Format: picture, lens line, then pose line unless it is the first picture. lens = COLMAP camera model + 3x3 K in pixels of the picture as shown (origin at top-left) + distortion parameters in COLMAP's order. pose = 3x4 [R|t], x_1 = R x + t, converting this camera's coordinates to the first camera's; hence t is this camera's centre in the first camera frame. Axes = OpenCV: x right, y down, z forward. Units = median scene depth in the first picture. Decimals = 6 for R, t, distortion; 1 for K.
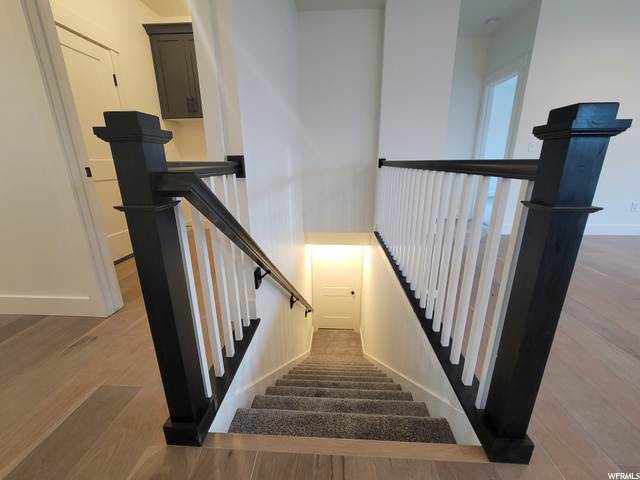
lens RADIAL K [[263.0, 0, 323.3], [0, 263.0, 239.3], [0, 0, 1]] dist [-0.008265, 0.002627]
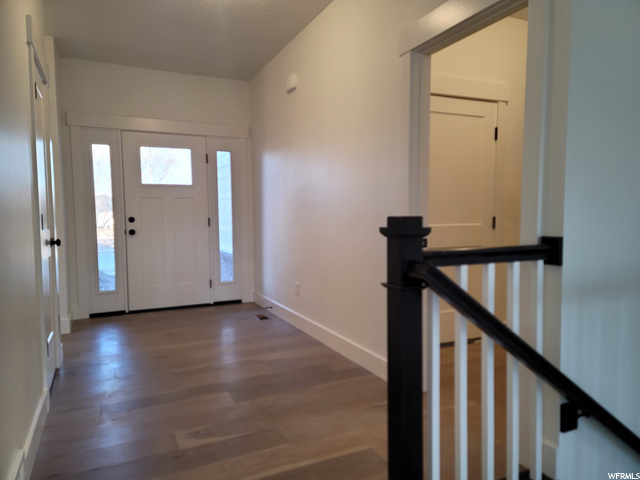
lens RADIAL K [[464.4, 0, 319.7], [0, 464.4, 238.2], [0, 0, 1]] dist [0.013589, 0.002591]
pose [[0.469304, 0.061111, -0.880920, 0.537913], [-0.254451, 0.964647, -0.068637, -0.049943], [0.845582, 0.256363, 0.468262, -0.203599]]
